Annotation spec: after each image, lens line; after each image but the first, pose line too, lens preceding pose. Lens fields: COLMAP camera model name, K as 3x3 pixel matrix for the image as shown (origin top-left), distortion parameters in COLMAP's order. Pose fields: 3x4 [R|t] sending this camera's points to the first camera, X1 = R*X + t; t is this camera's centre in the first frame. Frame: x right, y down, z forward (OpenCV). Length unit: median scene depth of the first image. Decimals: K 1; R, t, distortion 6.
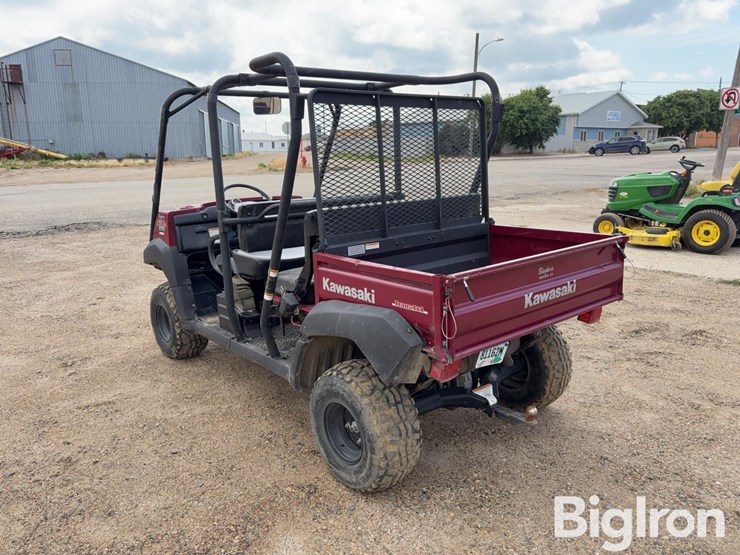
lens RADIAL K [[558.2, 0, 371.2], [0, 558.2, 281.3], [0, 0, 1]] dist [0.057946, -0.064325]
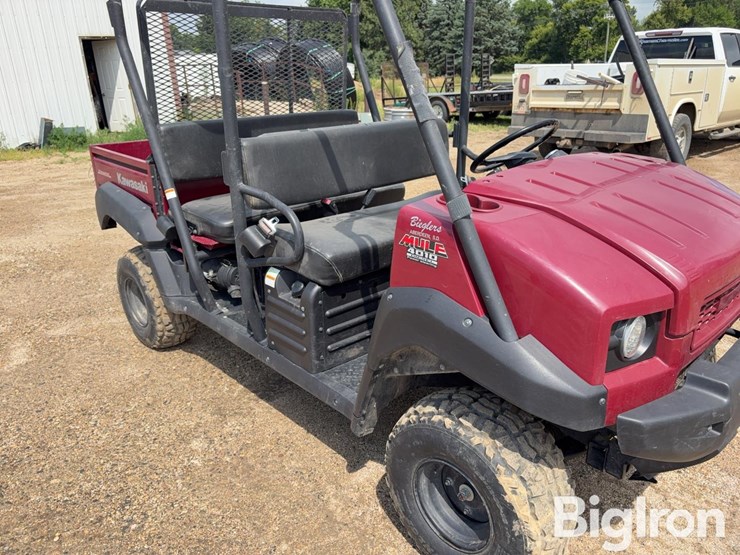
lens RADIAL K [[561.0, 0, 373.8], [0, 561.0, 278.8], [0, 0, 1]] dist [0.052580, -0.062384]
pose [[-0.996857, 0.058917, -0.052970, -0.061795], [0.019195, 0.828258, 0.560019, -0.486648], [0.076867, 0.557241, -0.826785, 2.110427]]
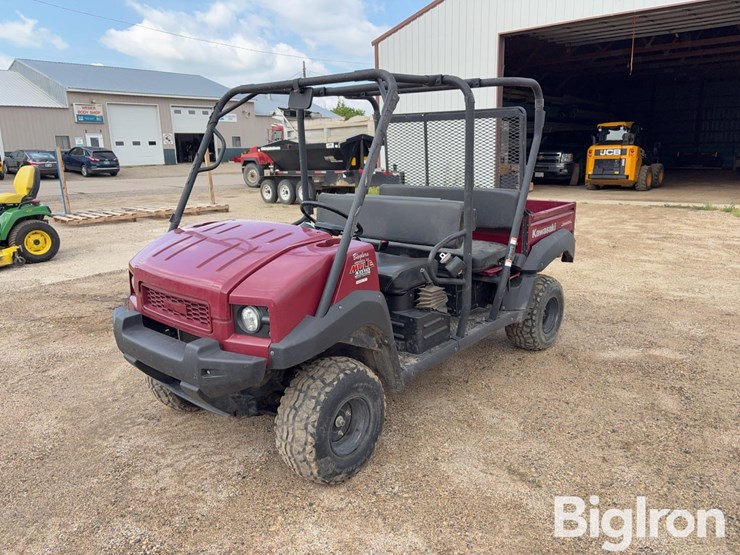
lens RADIAL K [[558.2, 0, 371.2], [0, 558.2, 281.3], [0, 0, 1]] dist [0.057946, -0.064325]
pose [[-0.159577, -0.216843, 0.963075, -1.380764], [0.252348, 0.934205, 0.252156, -0.339769], [-0.954388, 0.283268, -0.094358, 1.444835]]
